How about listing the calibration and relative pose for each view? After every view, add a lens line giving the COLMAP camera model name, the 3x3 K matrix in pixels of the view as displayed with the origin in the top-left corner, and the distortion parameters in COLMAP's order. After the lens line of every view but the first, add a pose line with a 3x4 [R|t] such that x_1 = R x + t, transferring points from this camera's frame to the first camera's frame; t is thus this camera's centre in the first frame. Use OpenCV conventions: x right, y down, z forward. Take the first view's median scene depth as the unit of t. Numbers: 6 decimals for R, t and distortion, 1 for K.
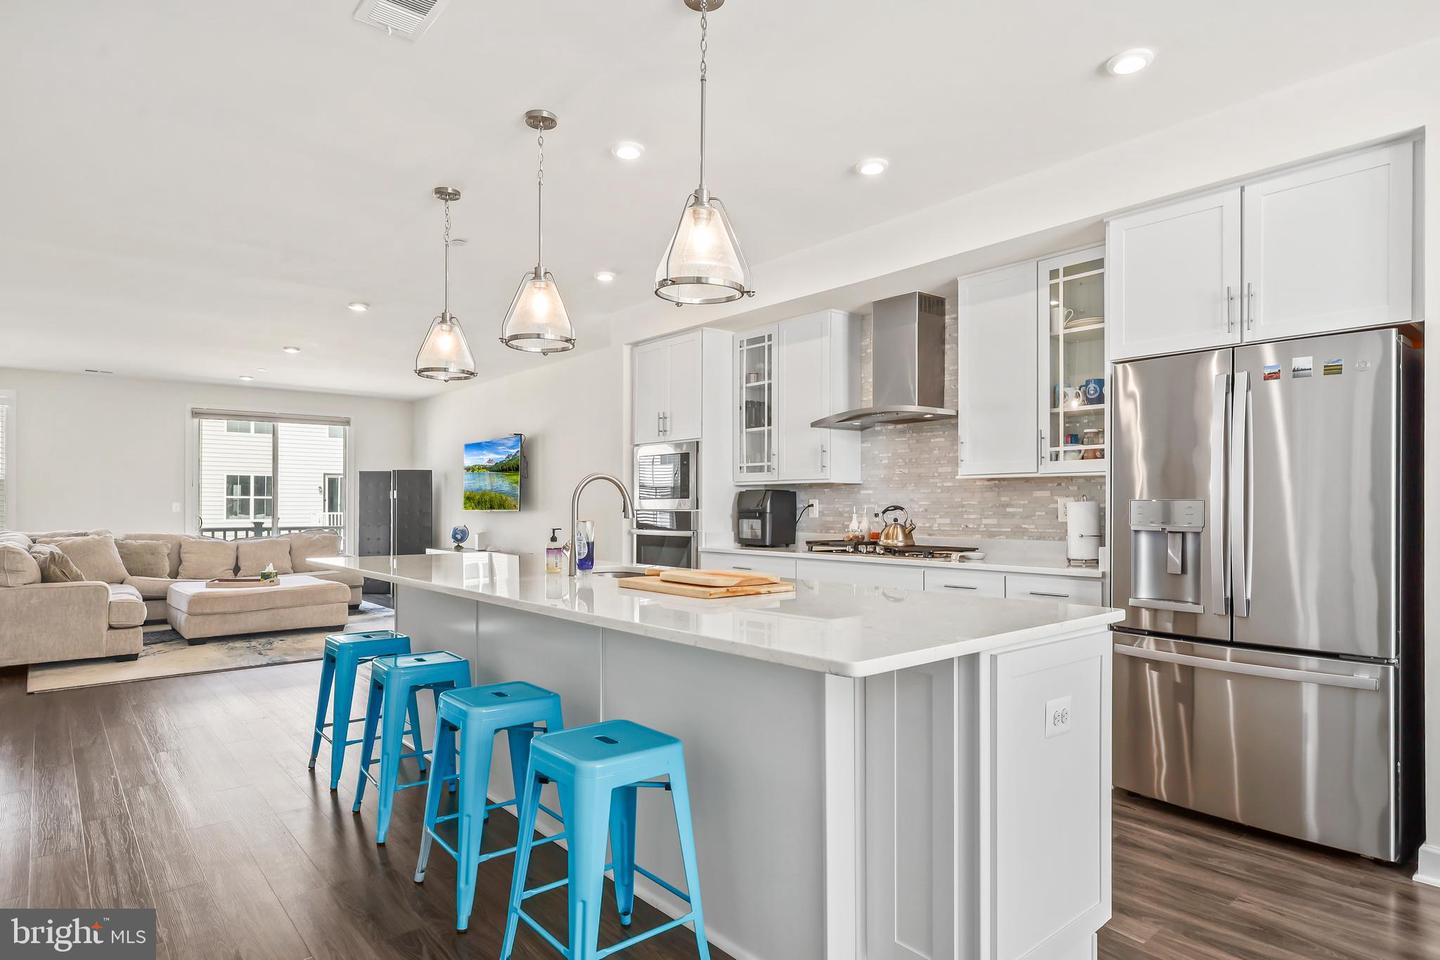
lens RADIAL K [[802.3, 0, 718.0], [0, 802.3, 493.8], [0, 0, 1]] dist [0.005664, -0.000094]
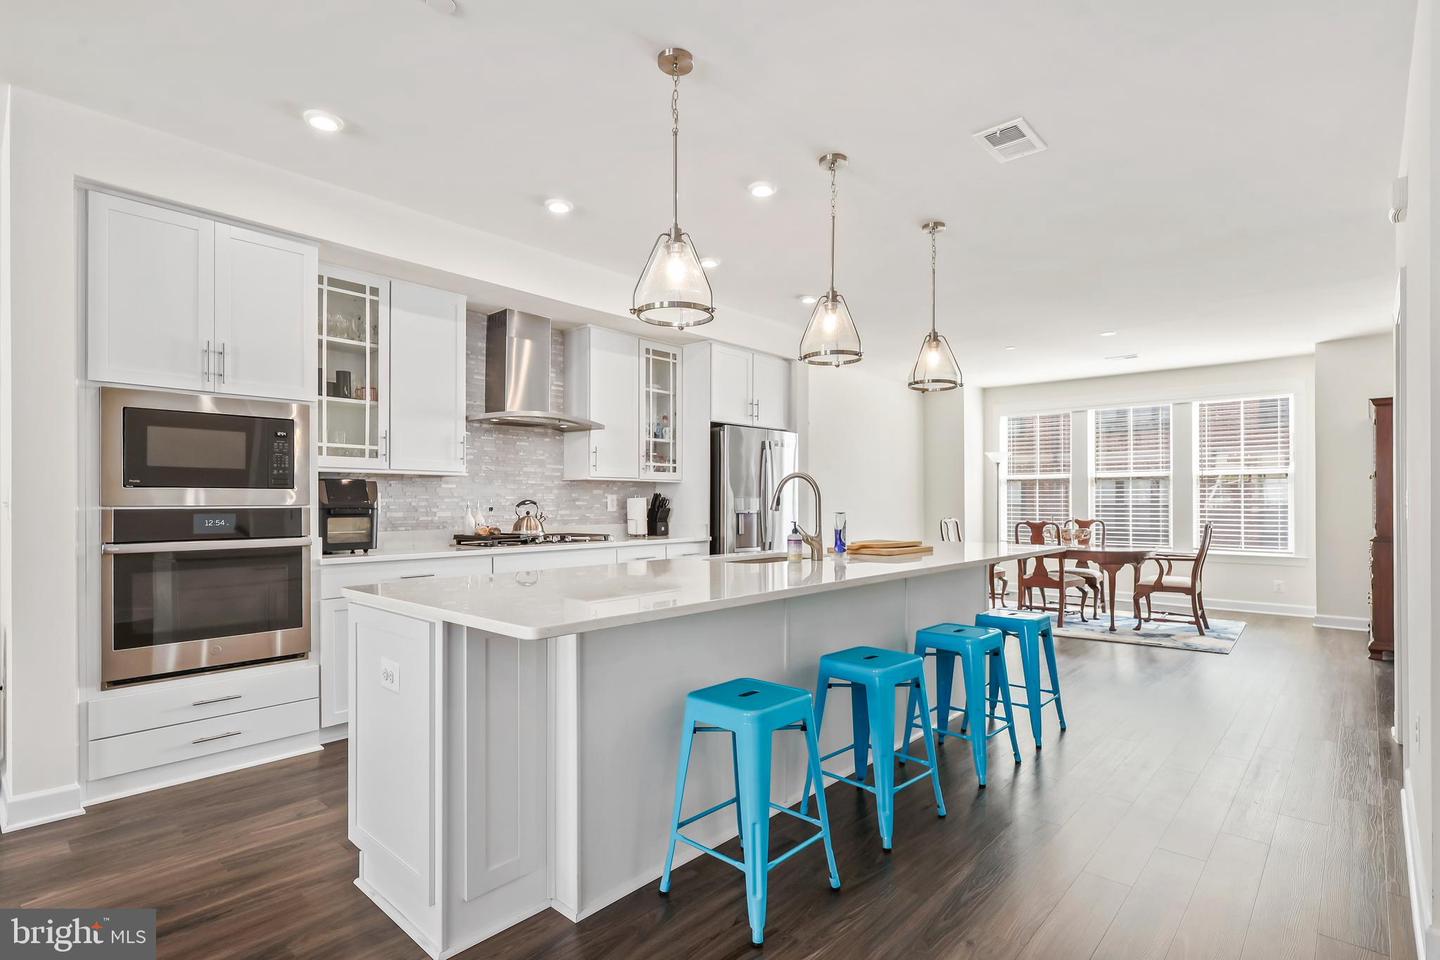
lens RADIAL K [[691.7, 0, 716.0], [0, 691.7, 478.6], [0, 0, 1]] dist [-0.004510, -0.000032]
pose [[-0.126310, 0.032623, 0.991454, -0.793543], [-0.013596, 0.999308, -0.034614, 0.015159], [-0.991898, -0.017852, -0.125779, 0.891704]]
